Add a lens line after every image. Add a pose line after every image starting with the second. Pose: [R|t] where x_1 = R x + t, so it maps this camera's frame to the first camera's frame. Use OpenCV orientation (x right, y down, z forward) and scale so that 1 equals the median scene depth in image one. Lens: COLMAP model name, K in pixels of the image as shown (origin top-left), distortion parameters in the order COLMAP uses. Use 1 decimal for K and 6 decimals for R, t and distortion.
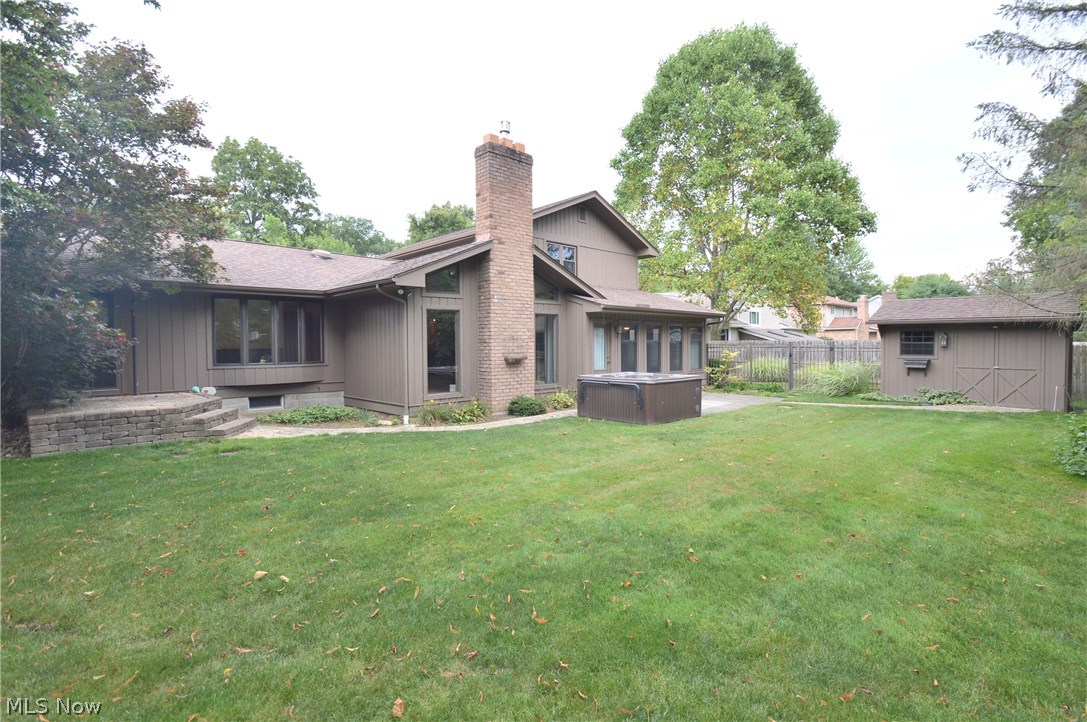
lens RADIAL K [[483.9, 0, 539.3], [0, 483.9, 353.3], [0, 0, 1]] dist [0.013699, -0.016548]
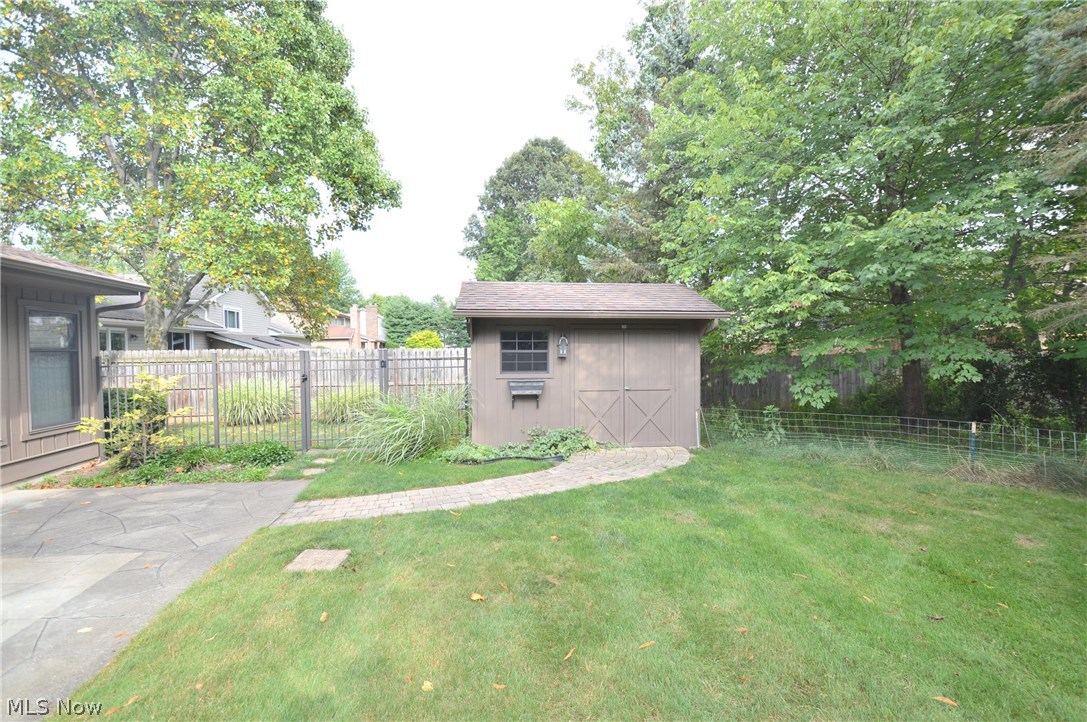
lens RADIAL K [[483.9, 0, 539.3], [0, 483.9, 353.3], [0, 0, 1]] dist [0.013699, -0.016548]
pose [[0.564373, -0.006777, 0.825492, 0.331986], [0.024783, 0.999655, -0.008736, -0.014966], [-0.825148, 0.025388, 0.564346, 0.710616]]
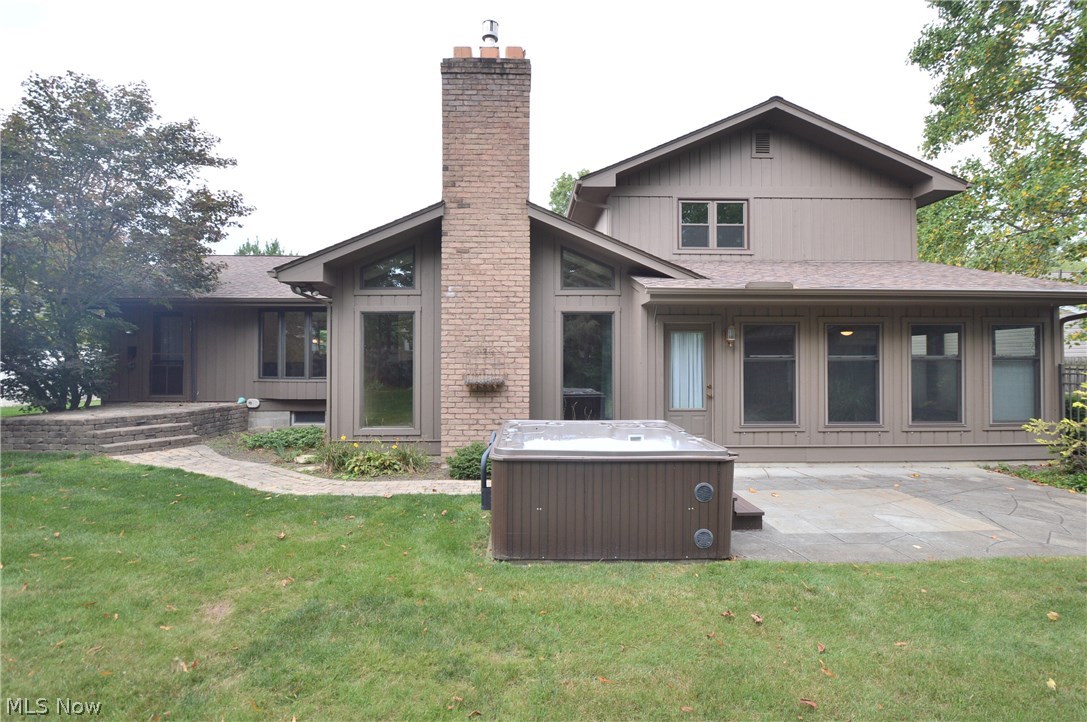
lens RADIAL K [[490.7, 0, 544.4], [0, 490.7, 351.6], [0, 0, 1]] dist [0.004025, -0.007061]
pose [[0.753178, -0.000209, -0.657817, 0.432266], [-0.021029, 0.999481, -0.024395, -0.016616], [0.657481, 0.032207, 0.752783, 0.568830]]
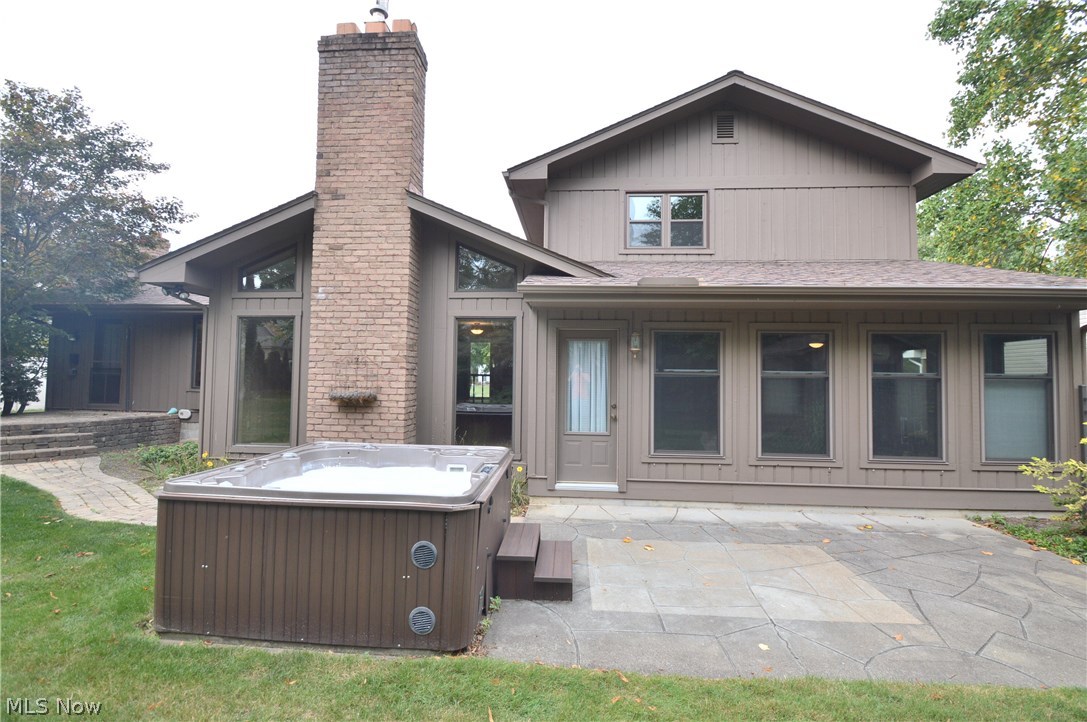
lens RADIAL K [[490.5, 0, 539.3], [0, 490.5, 357.0], [0, 0, 1]] dist [0.000625, -0.006011]
pose [[0.682441, -0.007713, -0.730900, 0.506839], [-0.035857, 0.998387, -0.044015, -0.018133], [0.730061, 0.056246, 0.681064, 0.772382]]
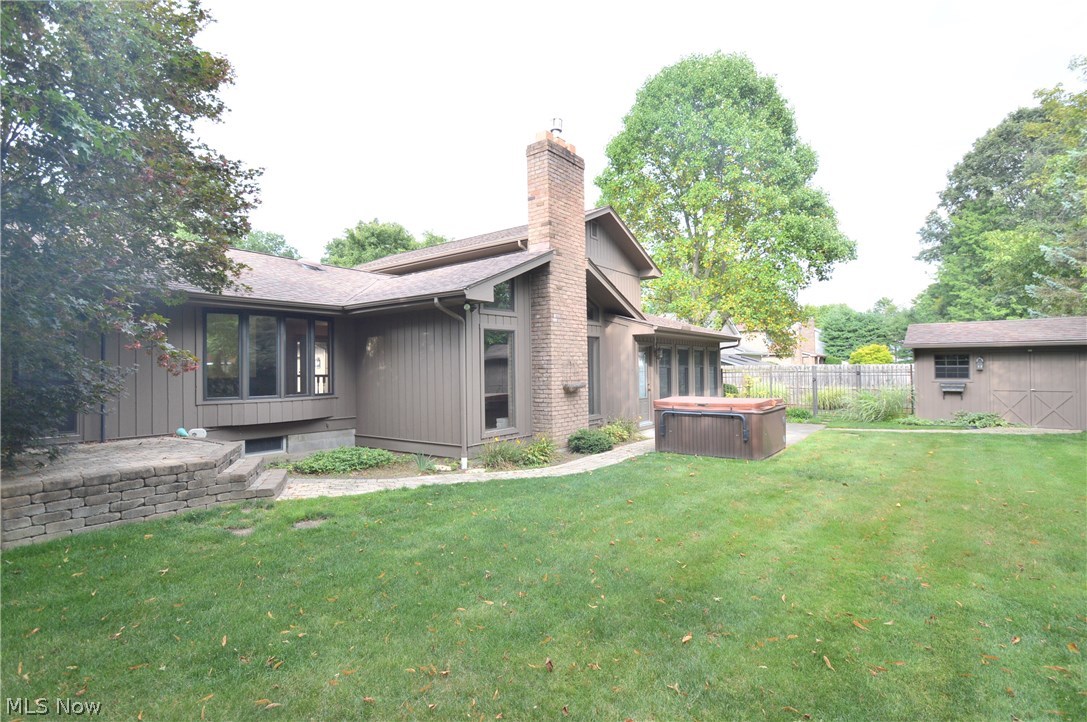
lens RADIAL K [[500.2, 0, 541.1], [0, 500.2, 359.5], [0, 0, 1]] dist [0.001179, -0.014424]
pose [[0.987268, -0.002657, 0.159041, -0.249570], [0.009097, 0.999167, -0.039775, -0.002769], [-0.158803, 0.040716, 0.986470, 0.123167]]
